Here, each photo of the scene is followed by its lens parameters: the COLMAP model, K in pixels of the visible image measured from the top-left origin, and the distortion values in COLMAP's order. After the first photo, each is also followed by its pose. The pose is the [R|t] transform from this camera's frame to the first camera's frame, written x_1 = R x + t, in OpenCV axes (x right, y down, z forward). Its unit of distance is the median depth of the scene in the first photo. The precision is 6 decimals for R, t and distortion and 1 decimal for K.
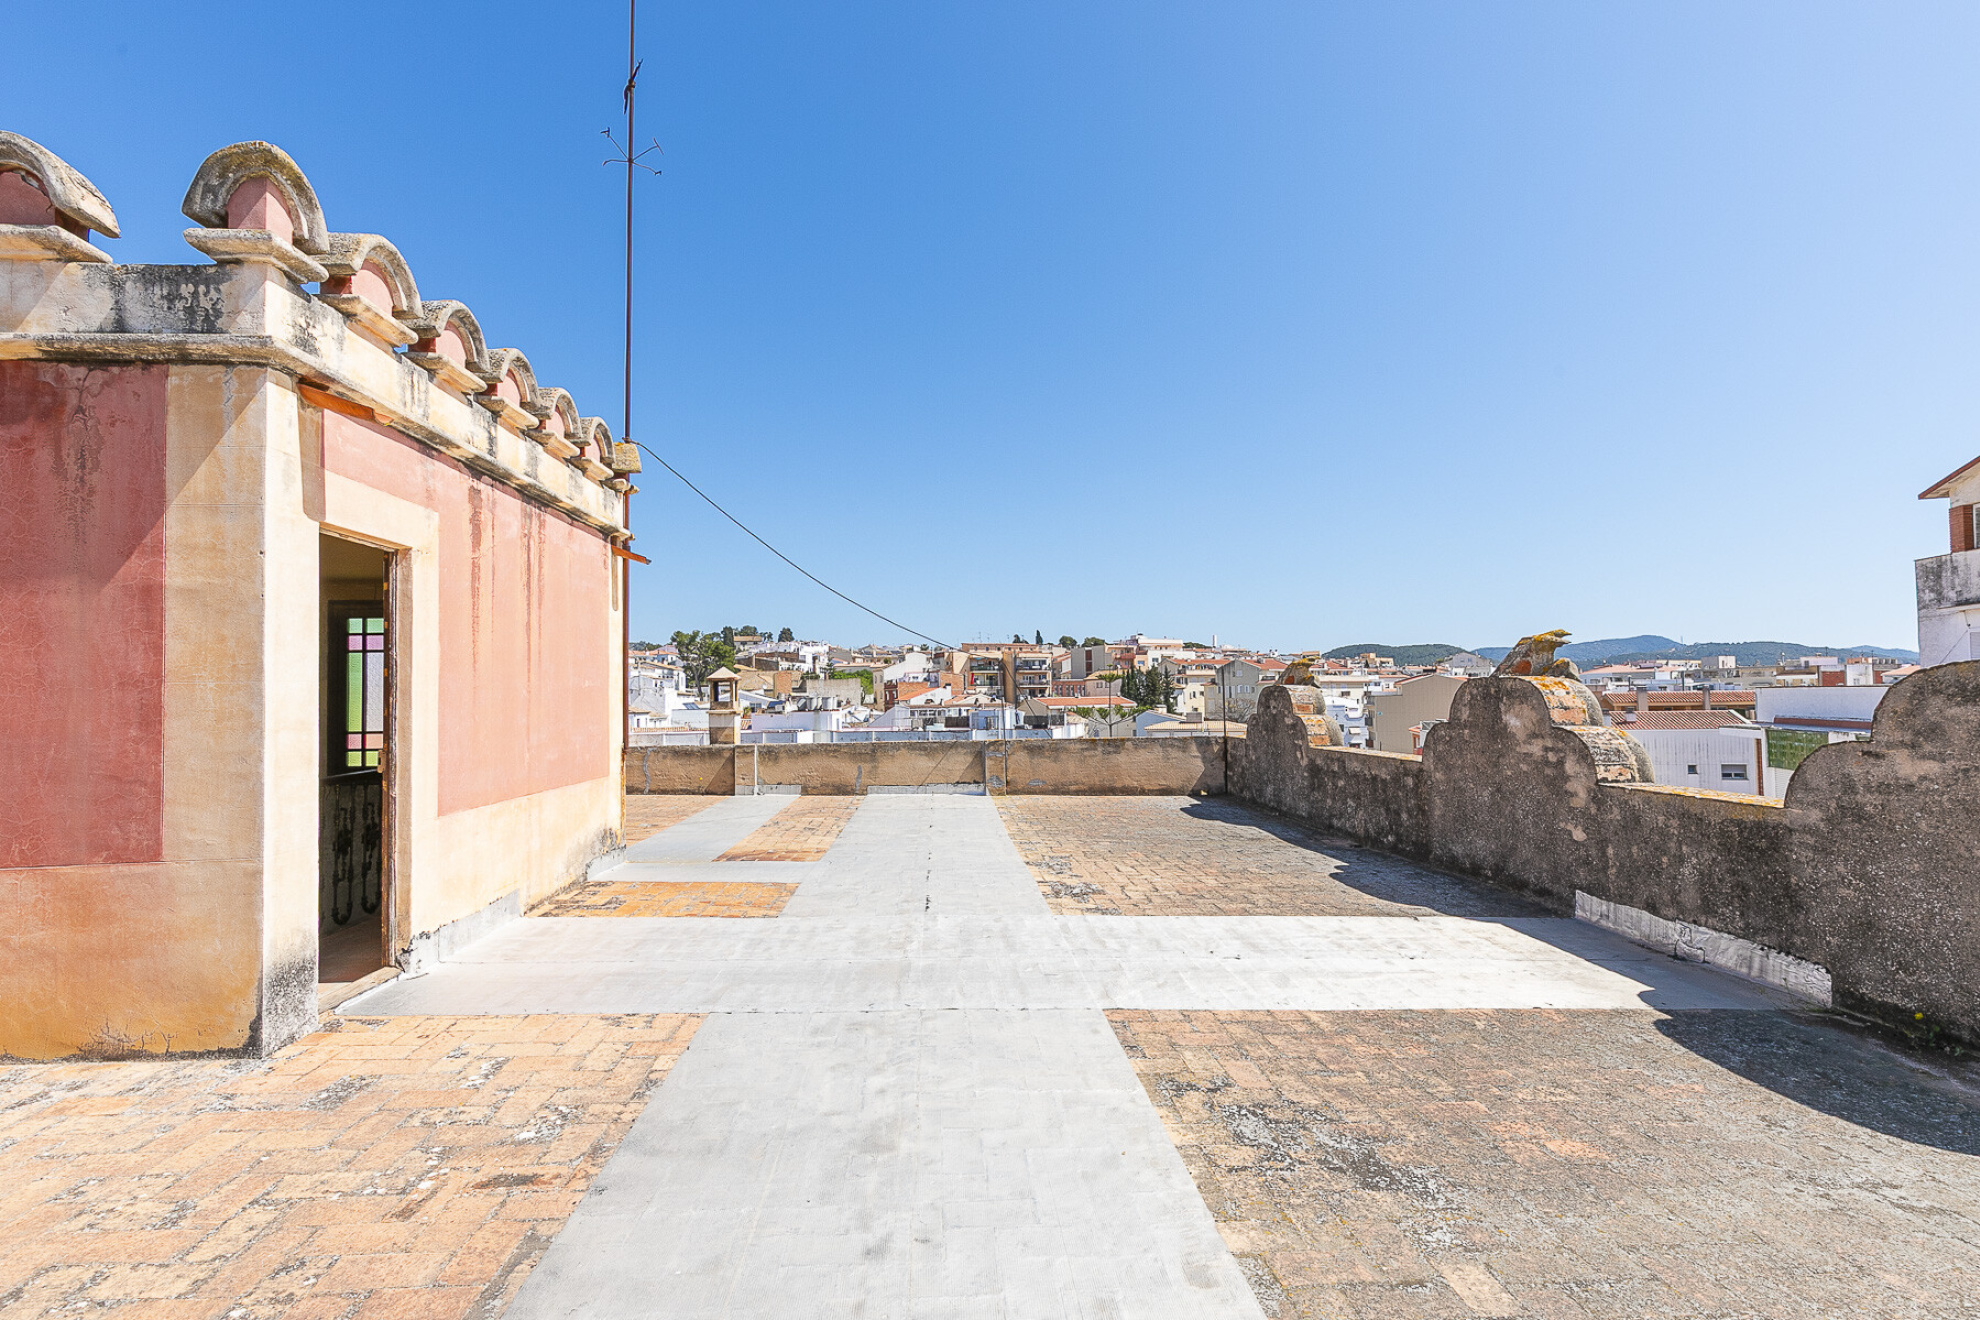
lens RADIAL K [[953.9, 0, 993.7], [0, 953.9, 674.8], [0, 0, 1]] dist [0.017644, -0.000816]
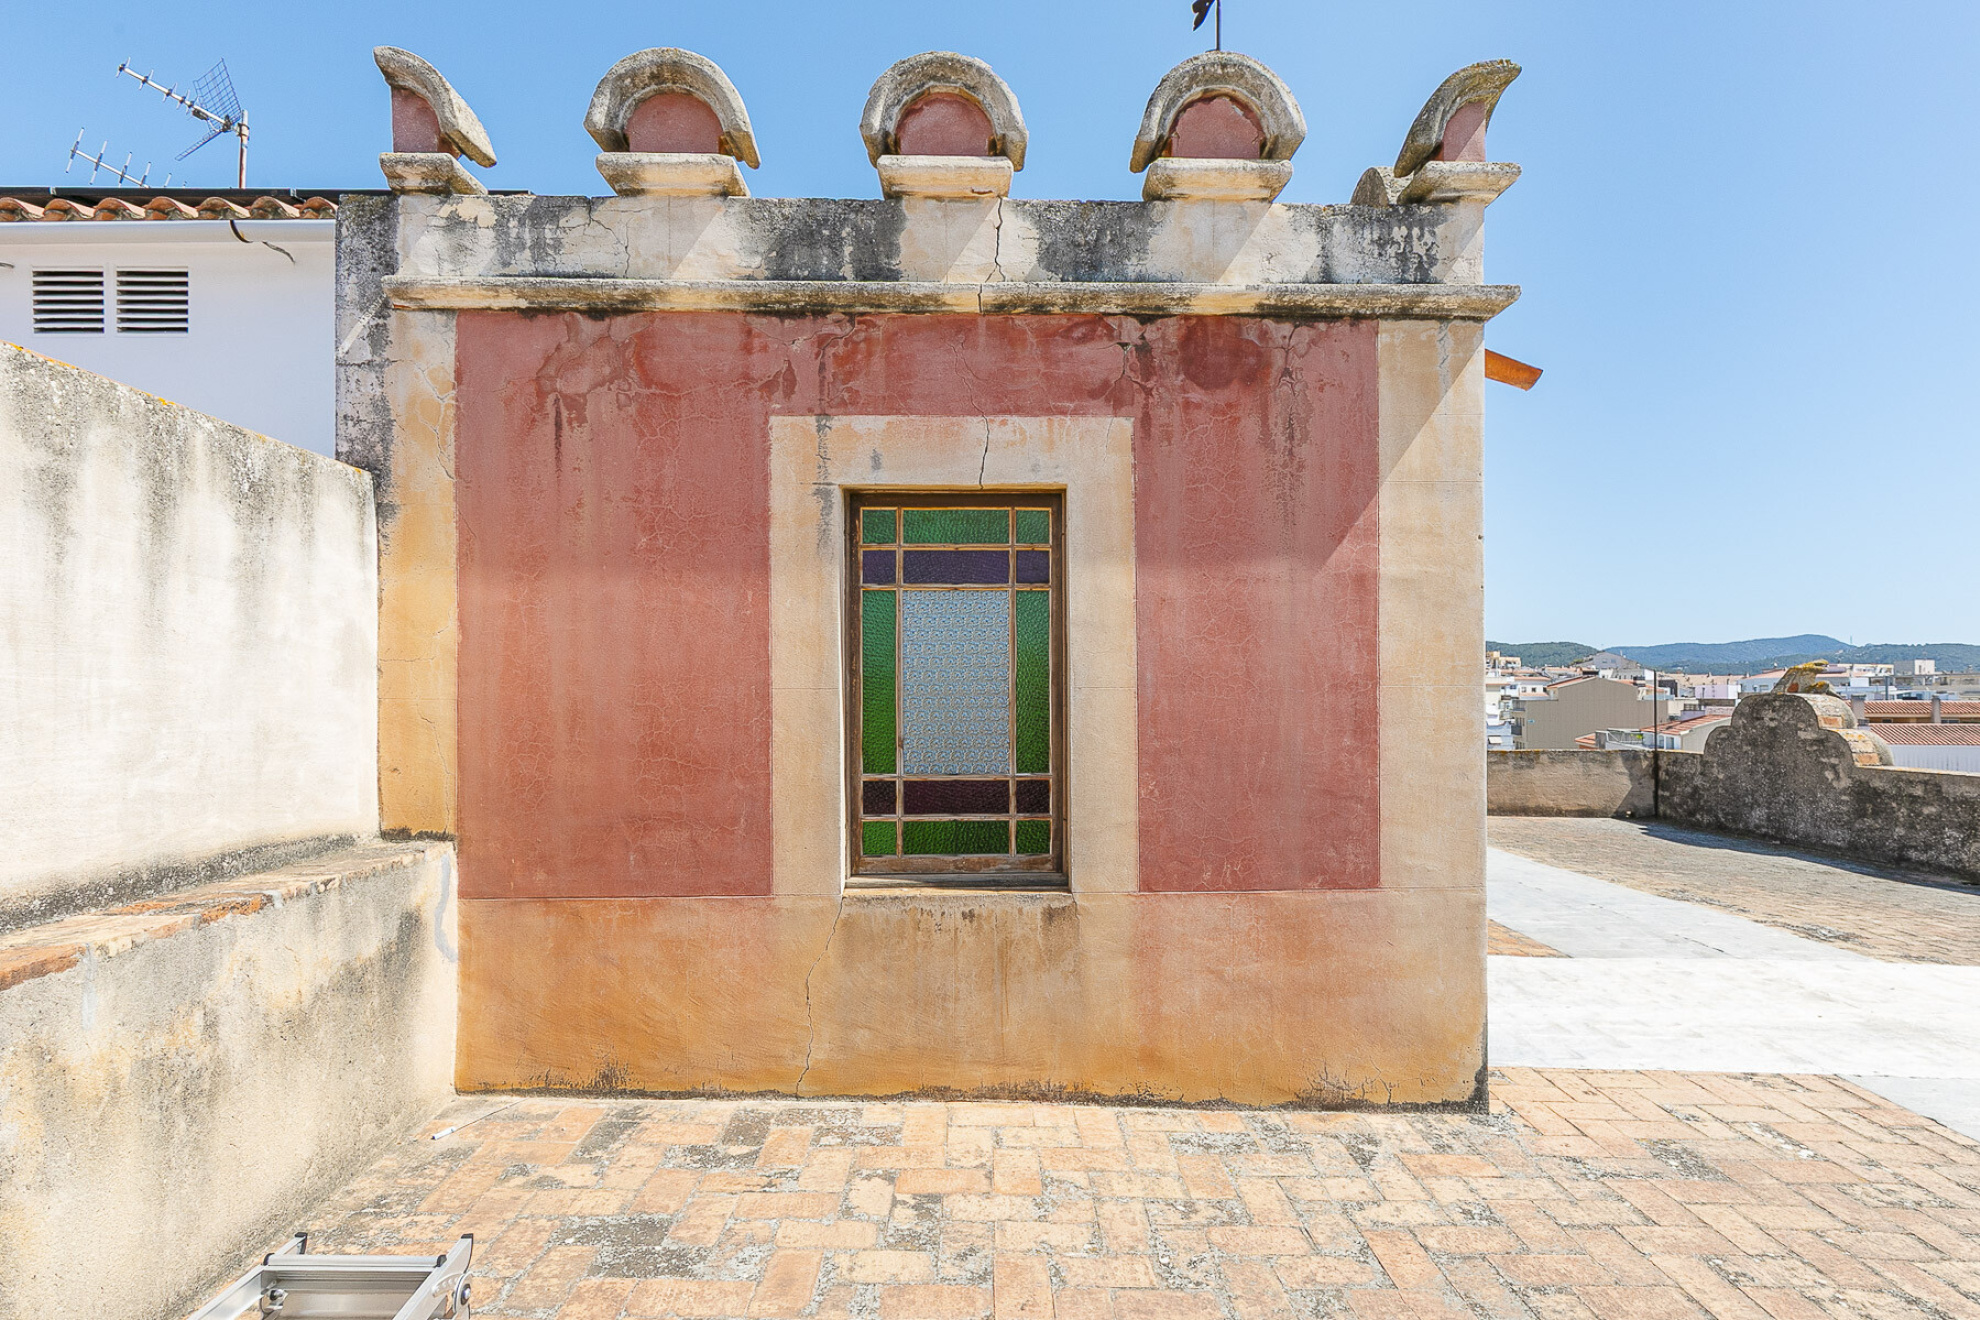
lens RADIAL K [[1087.8, 0, 1062.9], [0, 1087.8, 694.1], [0, 0, 1]] dist [0.011791, 0.000992]
pose [[0.999565, 0.015827, -0.024889, -1.119775], [-0.015265, 0.999628, 0.022617, -0.001852], [0.025237, -0.022227, 0.999434, 0.004405]]
